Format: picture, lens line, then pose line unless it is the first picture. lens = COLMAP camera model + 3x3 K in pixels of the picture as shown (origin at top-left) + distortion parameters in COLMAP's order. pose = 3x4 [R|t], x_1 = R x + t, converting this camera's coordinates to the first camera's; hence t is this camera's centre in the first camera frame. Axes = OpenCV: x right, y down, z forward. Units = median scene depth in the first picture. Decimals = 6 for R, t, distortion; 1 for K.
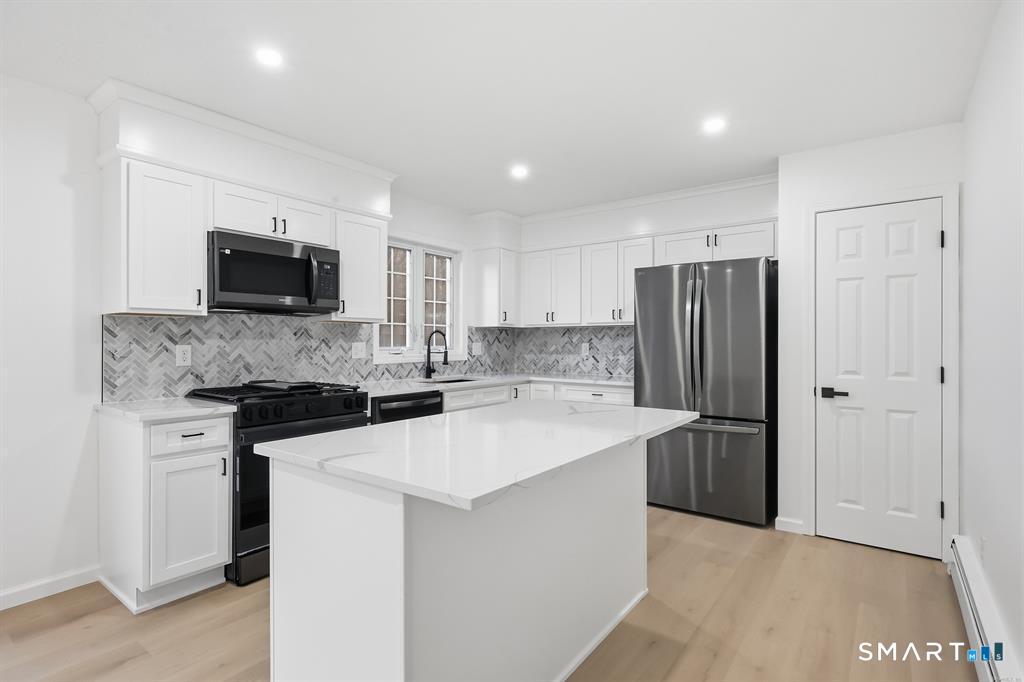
lens RADIAL K [[507.0, 0, 515.4], [0, 507.0, 342.0], [0, 0, 1]] dist [-0.002857, -0.000773]
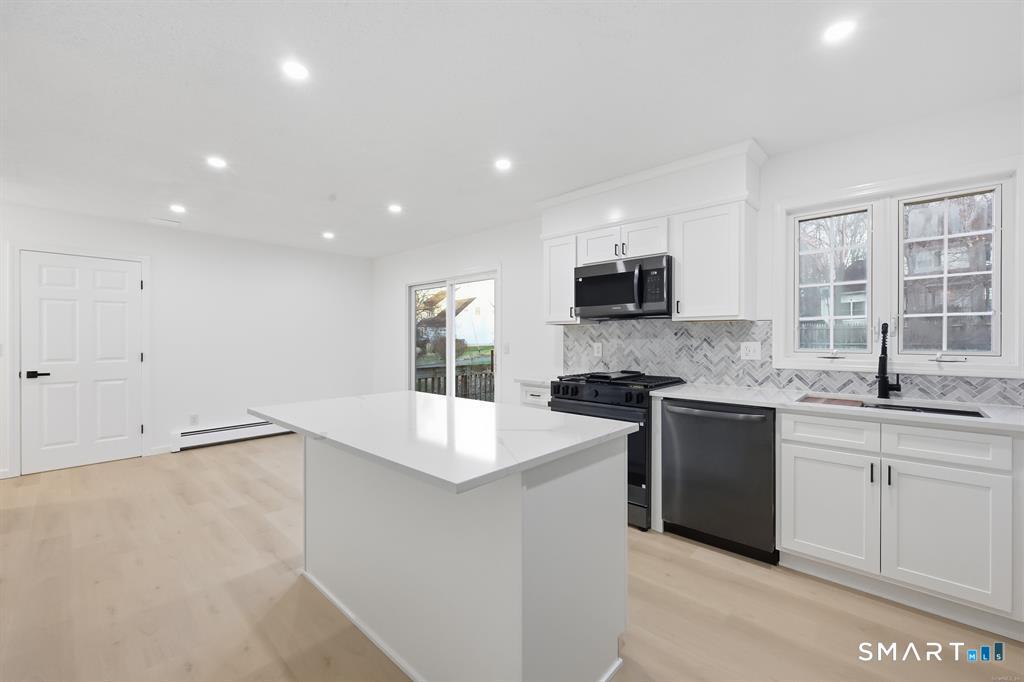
lens RADIAL K [[416.2, 0, 516.1], [0, 416.2, 335.9], [0, 0, 1]] dist [0.000705, 0.000211]
pose [[-0.105538, -0.012606, -0.994335, 0.481912], [-0.006469, 0.999907, -0.011990, 0.001685], [0.994394, 0.005167, -0.105609, 0.688134]]
